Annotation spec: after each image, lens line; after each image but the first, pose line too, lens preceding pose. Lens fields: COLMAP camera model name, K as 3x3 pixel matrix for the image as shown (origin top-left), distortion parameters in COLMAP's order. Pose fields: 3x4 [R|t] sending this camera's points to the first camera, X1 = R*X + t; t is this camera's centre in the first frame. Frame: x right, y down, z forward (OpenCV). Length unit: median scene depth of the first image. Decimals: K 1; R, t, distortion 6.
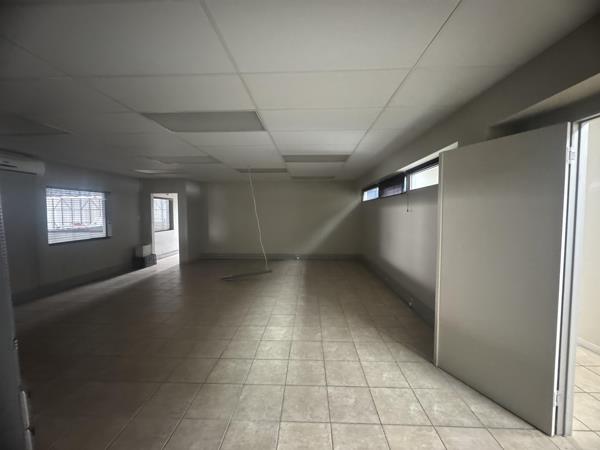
lens RADIAL K [[238.4, 0, 300.0], [0, 238.4, 225.0], [0, 0, 1]] dist [-0.000004, -0.000054]
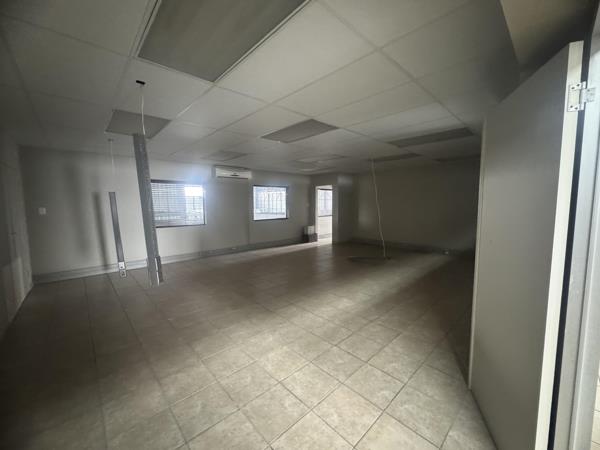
lens RADIAL K [[238.4, 0, 300.0], [0, 238.4, 225.0], [0, 0, 1]] dist [-0.000004, -0.000054]
pose [[0.714243, 0.062158, -0.697132, 0.353330], [-0.030689, 0.997872, 0.057531, 0.007042], [0.699225, -0.019696, 0.714631, 0.020790]]
